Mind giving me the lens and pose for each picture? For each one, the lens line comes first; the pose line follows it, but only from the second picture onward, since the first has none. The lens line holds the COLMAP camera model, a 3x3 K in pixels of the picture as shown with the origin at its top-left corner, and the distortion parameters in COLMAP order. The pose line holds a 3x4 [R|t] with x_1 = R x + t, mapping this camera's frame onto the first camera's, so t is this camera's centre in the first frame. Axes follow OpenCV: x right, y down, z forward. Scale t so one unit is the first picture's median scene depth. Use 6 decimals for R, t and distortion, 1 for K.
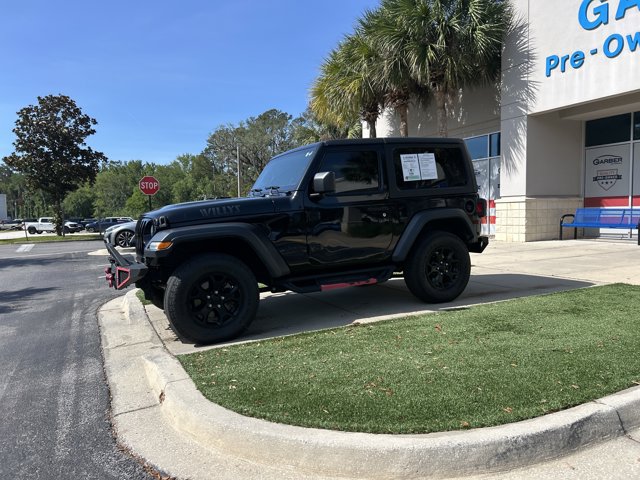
lens RADIAL K [[482.4, 0, 323.4], [0, 482.4, 243.5], [0, 0, 1]] dist [0.045222, -0.045245]
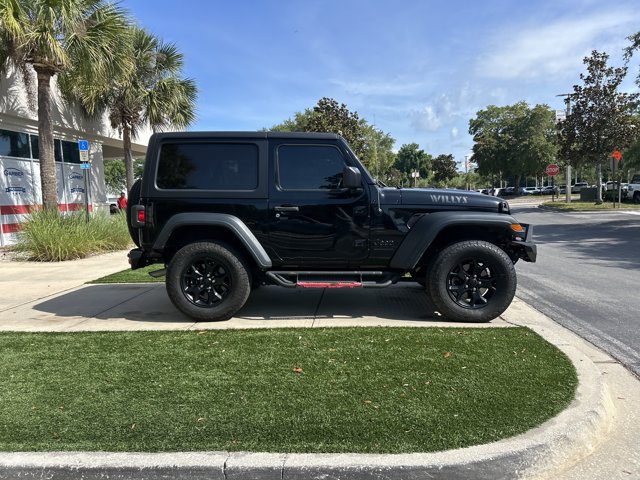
lens RADIAL K [[482.4, 0, 326.2], [0, 482.4, 241.4], [0, 0, 1]] dist [0.045222, -0.045245]
pose [[-0.864435, 0.013861, 0.502553, -0.358768], [0.096424, 0.985633, 0.138672, -0.092906], [-0.493410, 0.168331, -0.853353, 1.290201]]
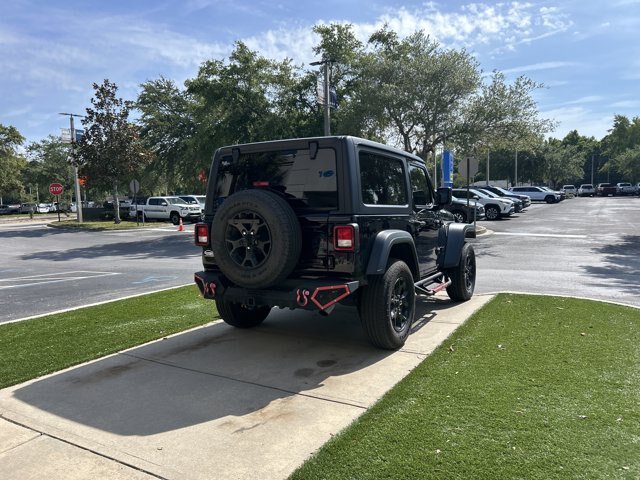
lens RADIAL K [[482.4, 0, 325.9], [0, 482.4, 235.6], [0, 0, 1]] dist [0.045222, -0.045245]
pose [[-0.831839, 0.092154, -0.547313, 0.421471], [0.009916, 0.988429, 0.151357, -0.136004], [0.554929, 0.120478, -0.823128, 1.262666]]
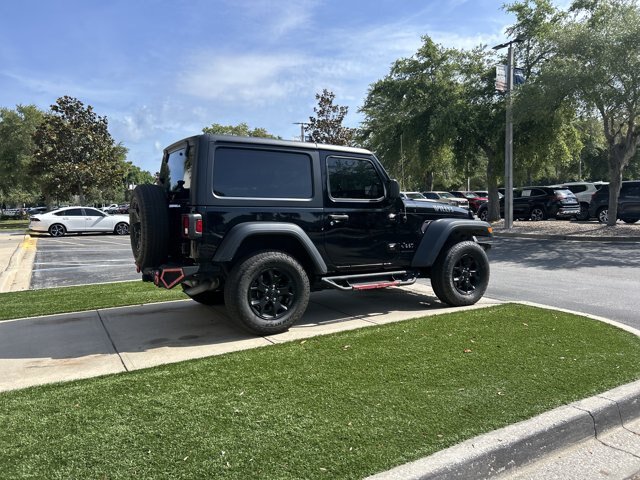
lens RADIAL K [[482.4, 0, 326.3], [0, 482.4, 240.3], [0, 0, 1]] dist [0.045222, -0.045245]
pose [[-0.996093, 0.060567, -0.064273, 0.031615], [0.050228, 0.987136, 0.151785, -0.120235], [0.072640, 0.147964, -0.986322, 1.420330]]
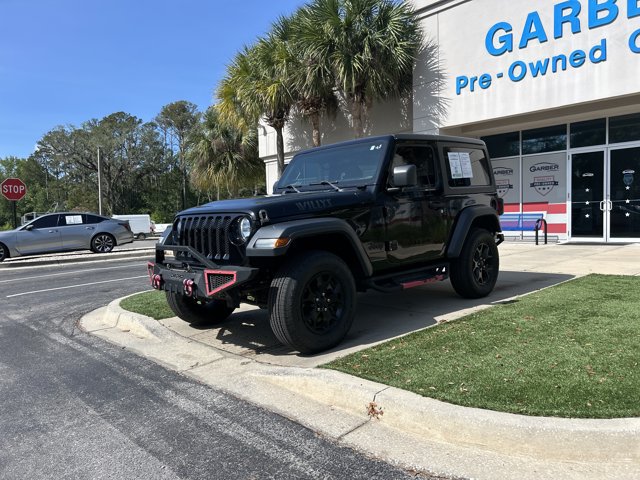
lens RADIAL K [[482.4, 0, 323.3], [0, 482.4, 242.6], [0, 0, 1]] dist [0.045222, -0.045245]
pose [[0.953481, -0.018456, 0.300889, -0.258062], [0.025705, 0.999466, -0.020151, 0.011993], [-0.300357, 0.026947, 0.953446, 0.075134]]
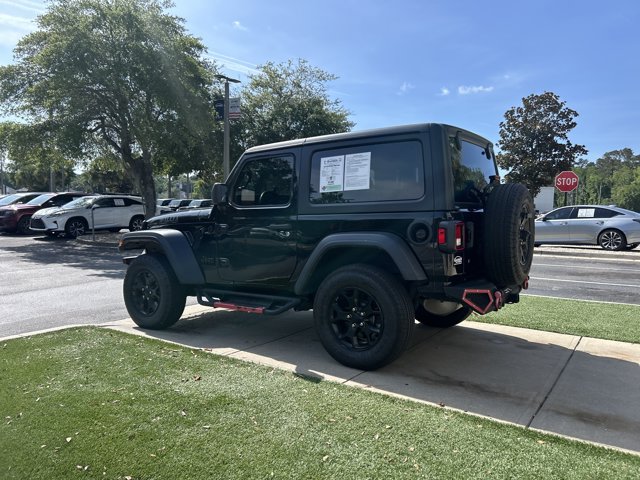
lens RADIAL K [[482.4, 0, 324.6], [0, 482.4, 237.0], [0, 0, 1]] dist [0.045222, -0.045245]
pose [[0.491001, 0.089345, -0.866566, 0.541839], [-0.086477, 0.994813, 0.053570, -0.065389], [0.866857, 0.048635, 0.496180, 0.409109]]
